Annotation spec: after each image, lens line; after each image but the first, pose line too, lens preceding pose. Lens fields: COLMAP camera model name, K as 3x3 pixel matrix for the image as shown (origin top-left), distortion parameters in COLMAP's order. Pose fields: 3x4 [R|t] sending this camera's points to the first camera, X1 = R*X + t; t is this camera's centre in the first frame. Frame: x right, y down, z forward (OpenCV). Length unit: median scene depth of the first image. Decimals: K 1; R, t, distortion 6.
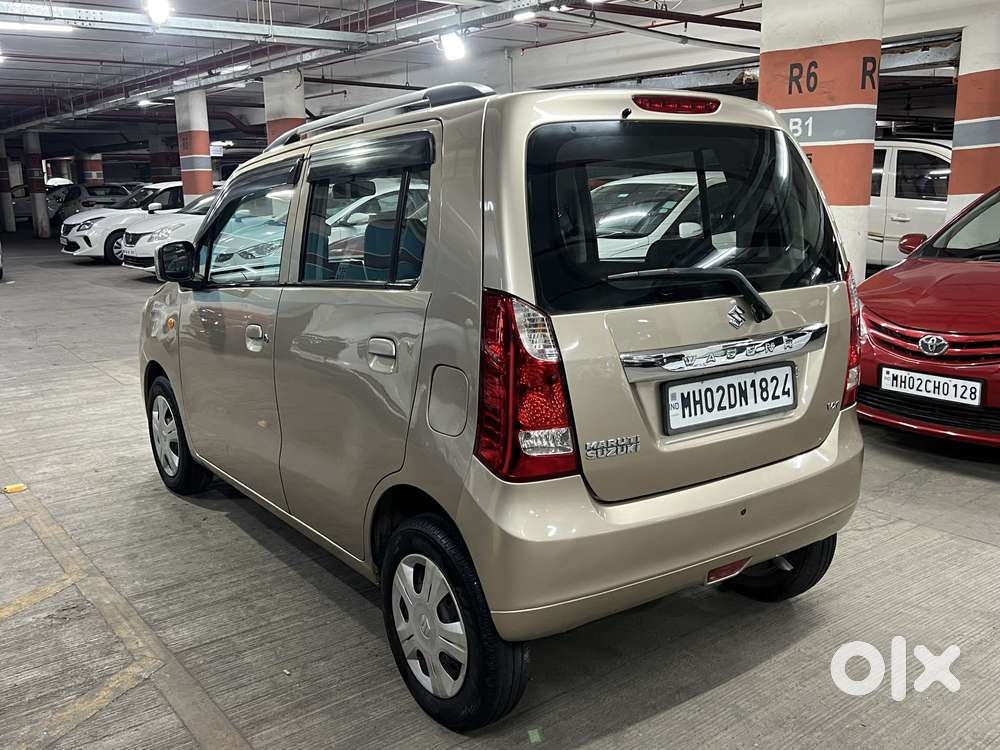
lens RADIAL K [[903.9, 0, 500.0], [0, 903.9, 375.0], [0, 0, 1]] dist [0.073414, -0.128012]
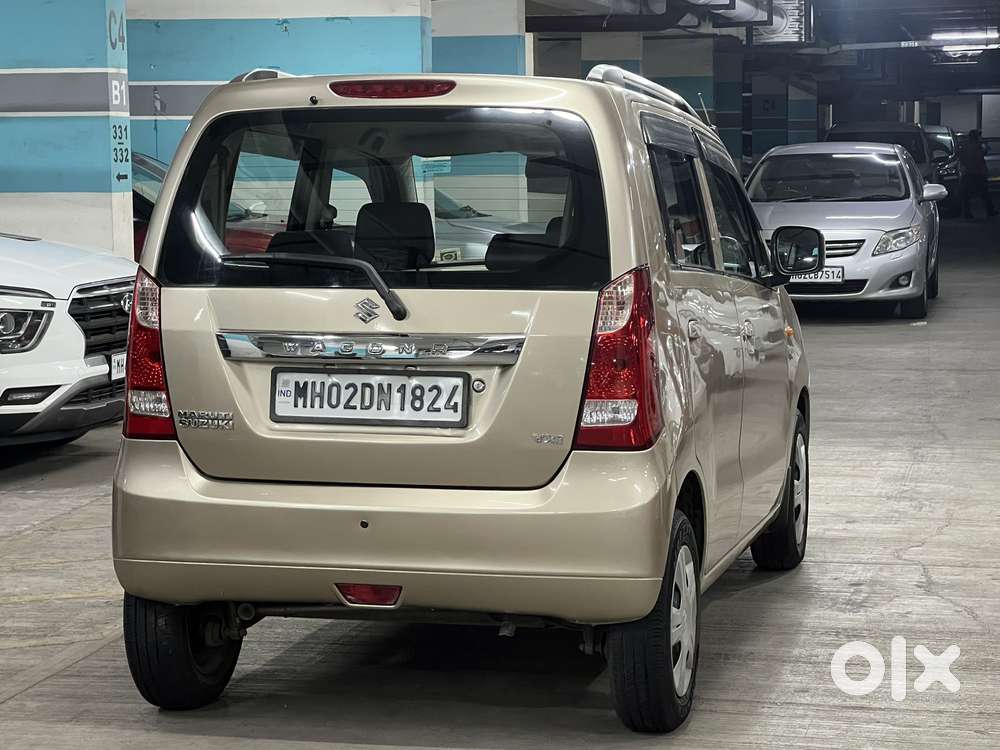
lens RADIAL K [[2372.9, 0, 500.0], [0, 2372.9, 375.0], [0, 0, 1]] dist [0.077656, 1.161730]
pose [[0.650316, 0.079365, -0.755506, 2.150242], [-0.157637, 0.986978, -0.032008, 0.056945], [0.743128, 0.139911, 0.654359, -0.481607]]
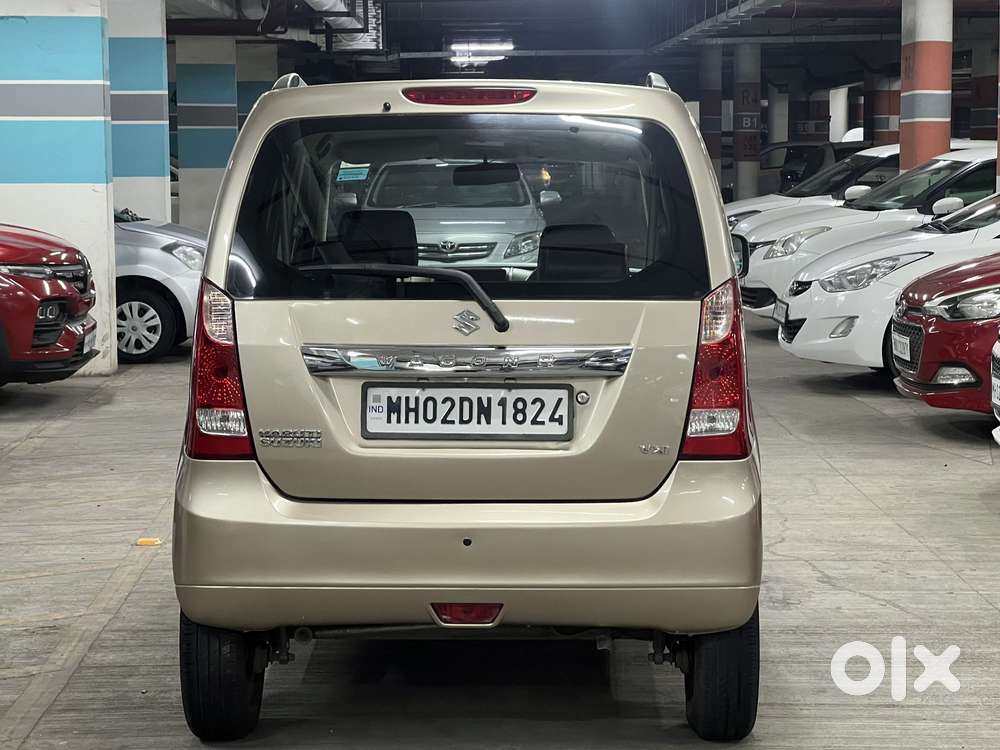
lens RADIAL K [[2330.5, 0, 497.8], [0, 2330.5, 361.6], [0, 0, 1]] dist [-0.137921, 4.451501]
pose [[0.804507, 0.063753, -0.590512, 1.628565], [-0.129576, 0.989113, -0.069746, 0.130827], [0.579637, 0.132627, 0.804009, -0.839724]]
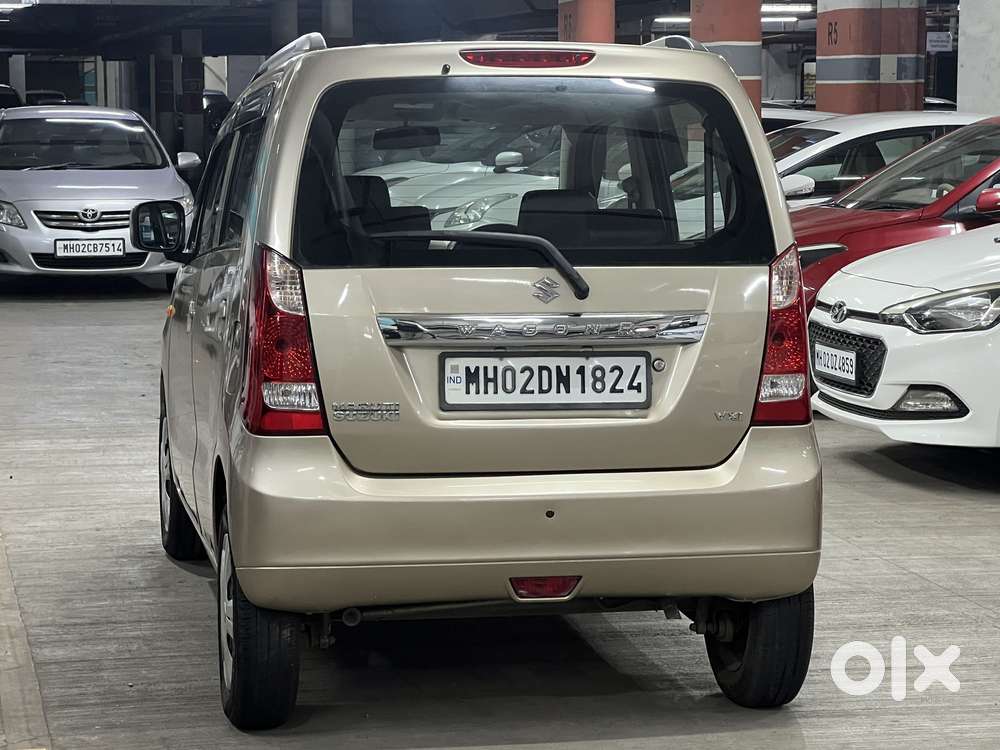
lens RADIAL K [[2531.4, 0, 481.8], [0, 2531.4, 375.7], [0, 0, 1]] dist [-0.109341, 4.852581]
pose [[0.905880, 0.058132, -0.419526, 1.221947], [-0.100015, 0.991883, -0.078521, 0.216520], [0.411556, 0.113089, 0.904341, -1.241965]]
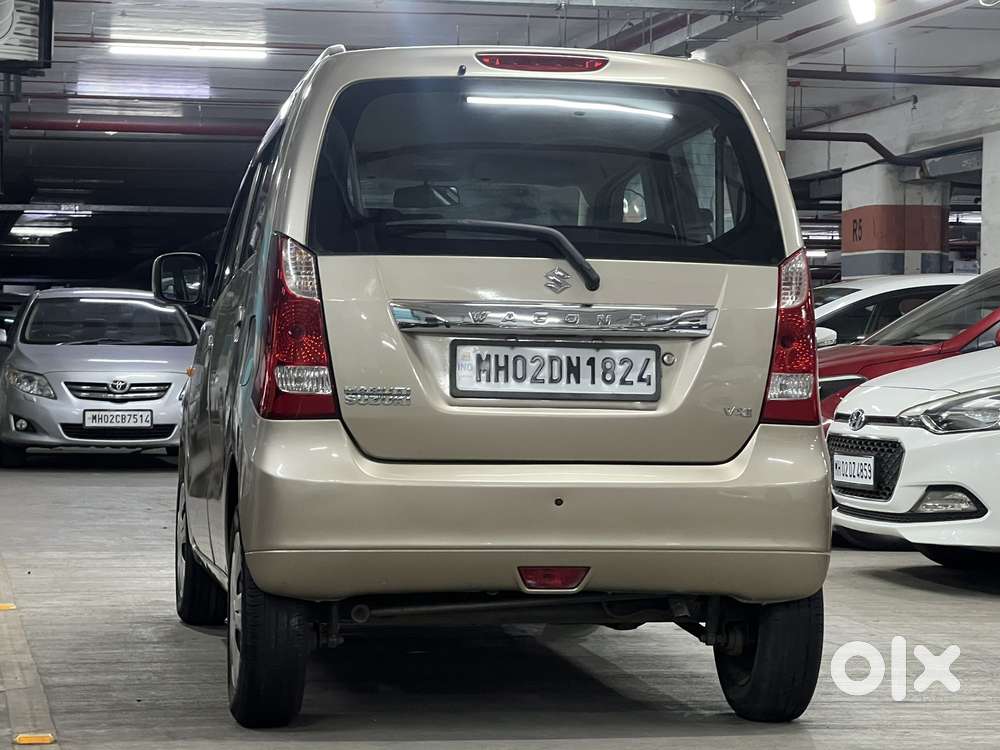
lens RADIAL K [[2531.4, 0, 481.8], [0, 2531.4, 375.7], [0, 0, 1]] dist [-0.109341, 4.852581]
pose [[0.900103, 0.027650, -0.434798, 1.260279], [-0.114630, 0.977851, -0.175119, 0.468086], [0.420326, 0.207466, 0.883337, -1.214276]]
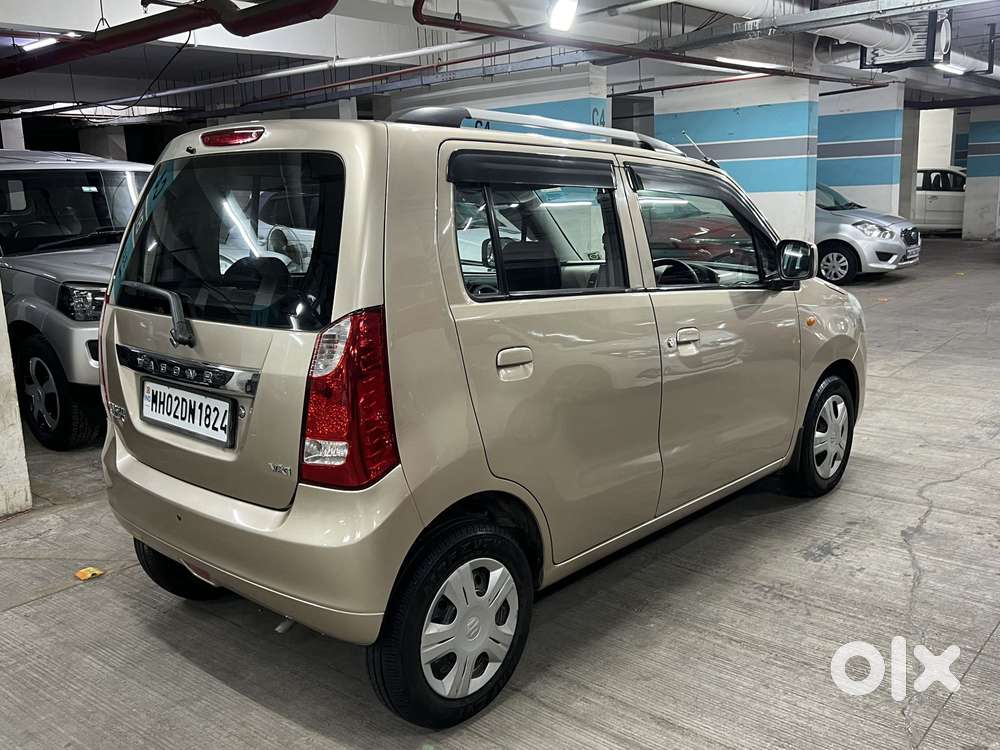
lens RADIAL K [[903.9, 0, 500.0], [0, 903.9, 375.0], [0, 0, 1]] dist [0.073414, -0.128012]
pose [[0.212251, 0.203657, -0.955758, 1.342480], [-0.171978, 0.970562, 0.168620, -0.259737], [0.961963, 0.128580, 0.241027, 1.084690]]
